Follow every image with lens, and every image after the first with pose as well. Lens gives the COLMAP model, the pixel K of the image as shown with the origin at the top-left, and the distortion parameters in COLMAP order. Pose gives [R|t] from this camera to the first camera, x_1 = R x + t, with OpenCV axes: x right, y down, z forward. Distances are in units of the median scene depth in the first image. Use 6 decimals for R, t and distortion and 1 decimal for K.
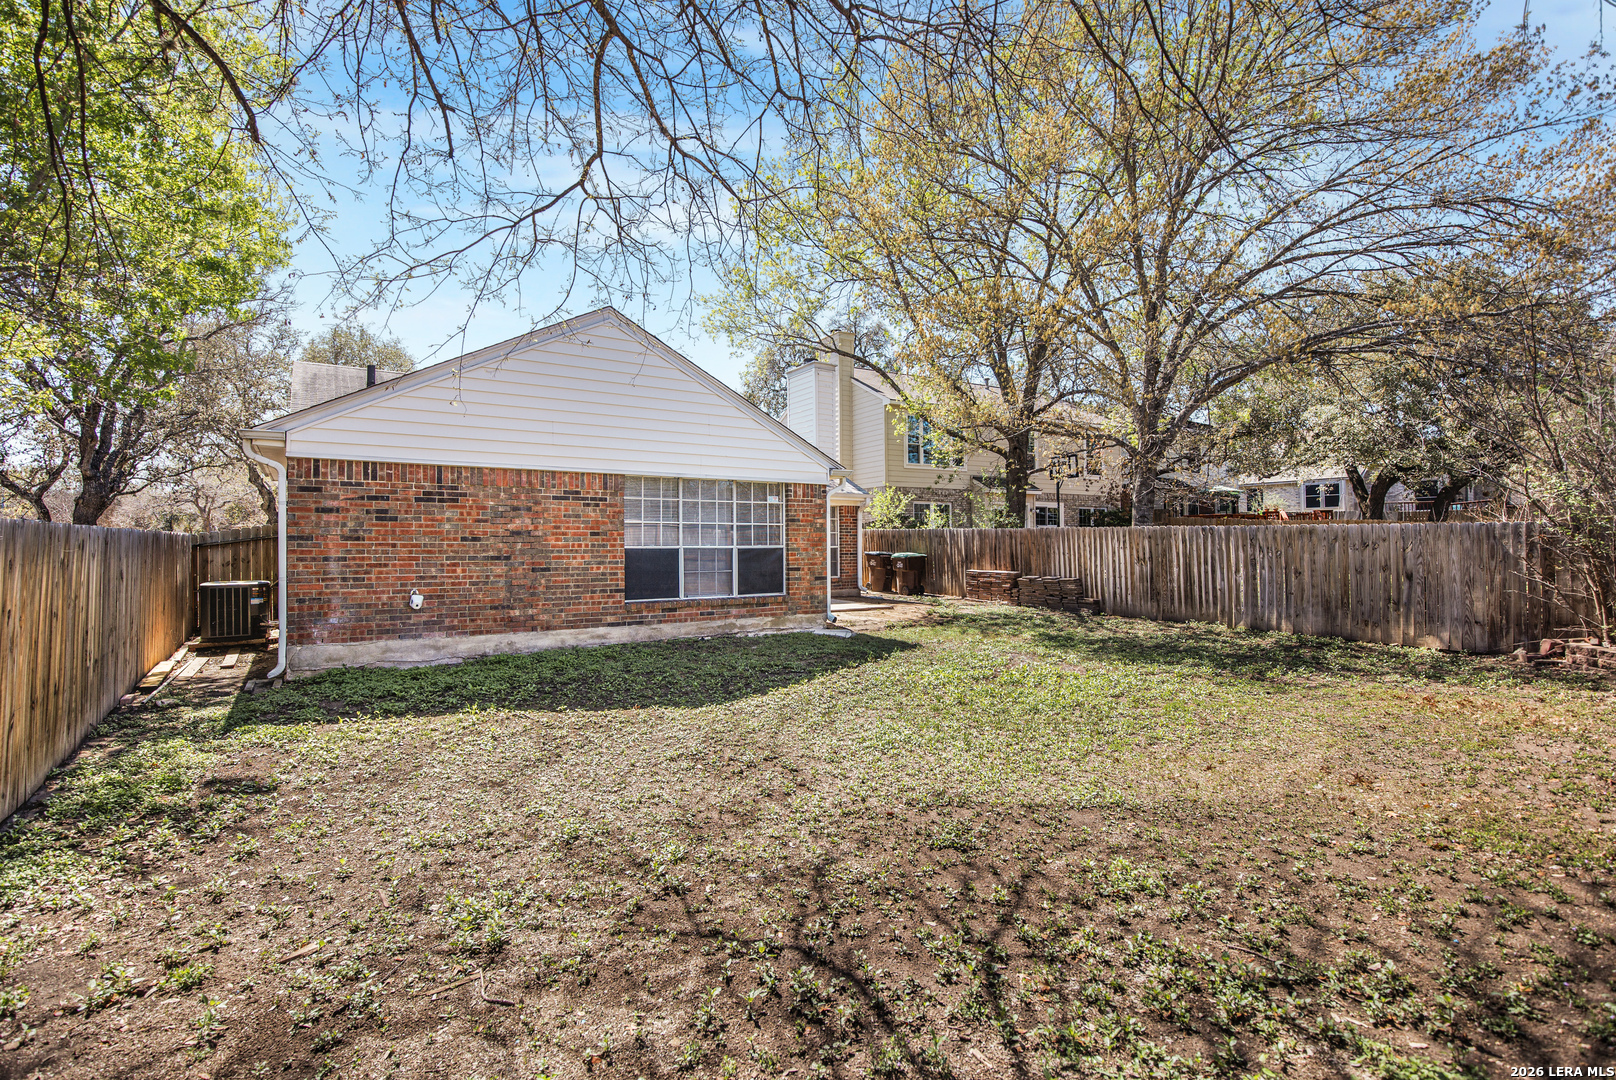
lens RADIAL K [[752.8, 0, 816.3], [0, 752.8, 548.1], [0, 0, 1]] dist [-0.035331, 0.006035]
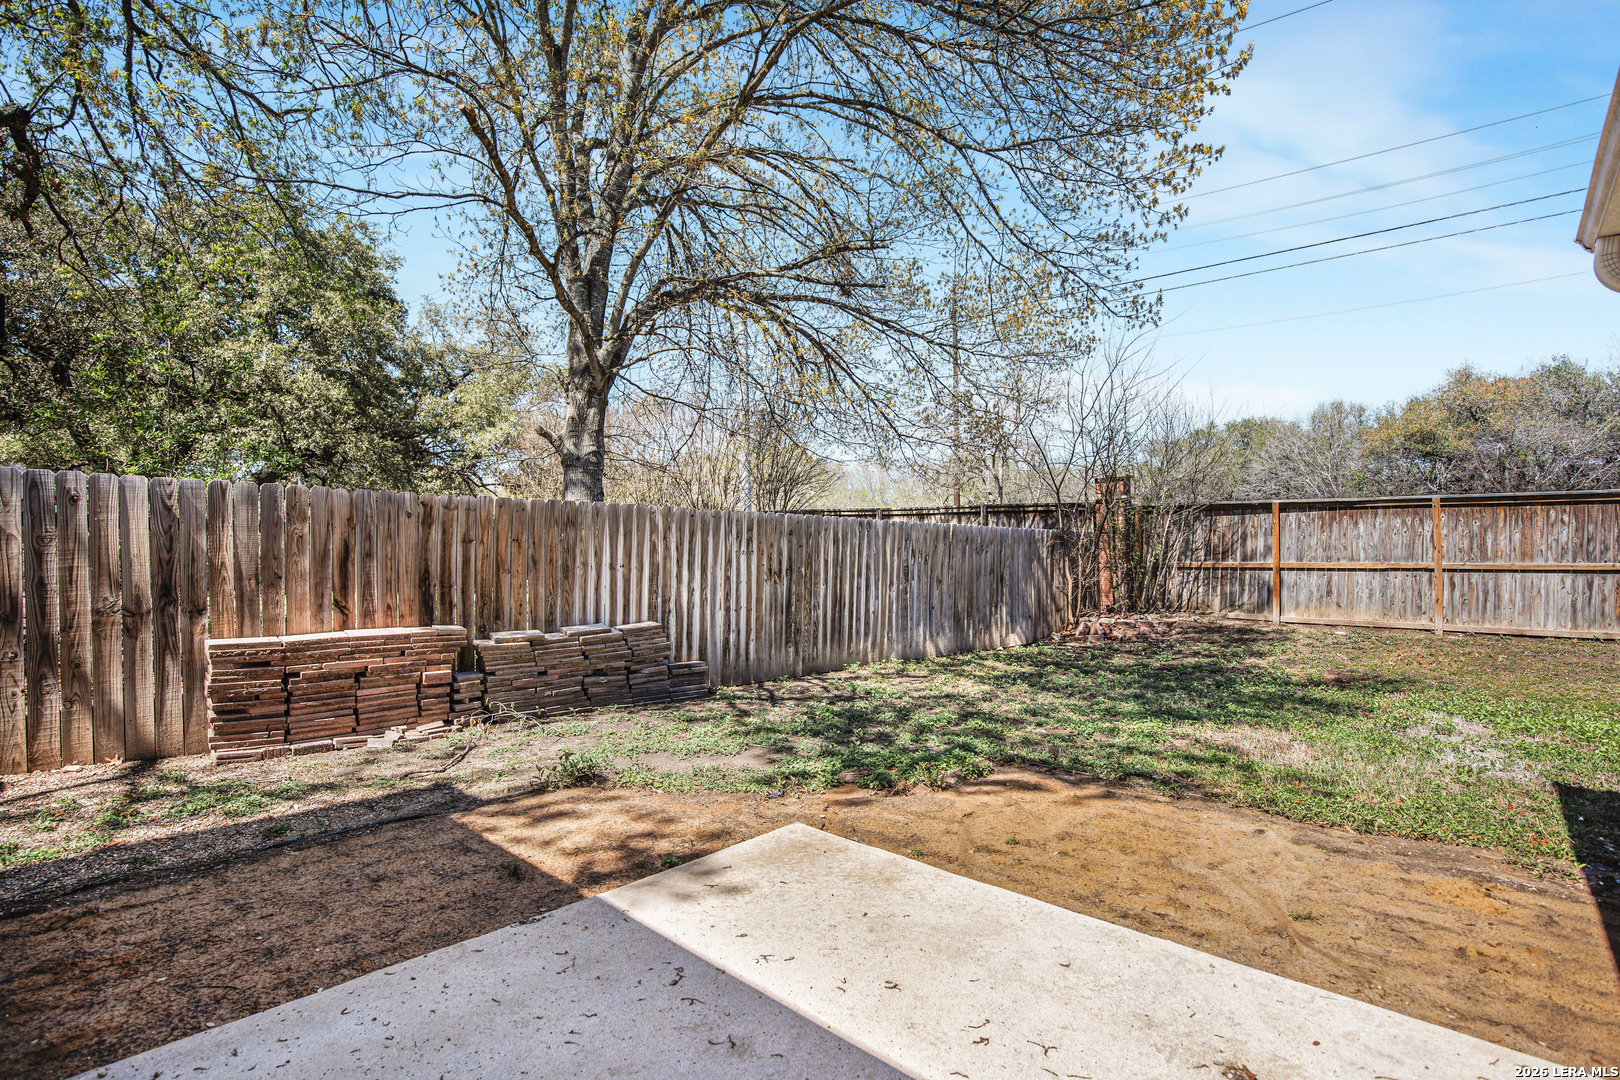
lens RADIAL K [[754.6, 0, 818.3], [0, 754.6, 548.2], [0, 0, 1]] dist [-0.035331, 0.006035]
pose [[-0.233956, -0.002250, 0.972245, -0.156643], [-0.004495, 0.999989, 0.001233, -0.005810], [-0.972237, -0.004081, -0.233963, 1.579936]]
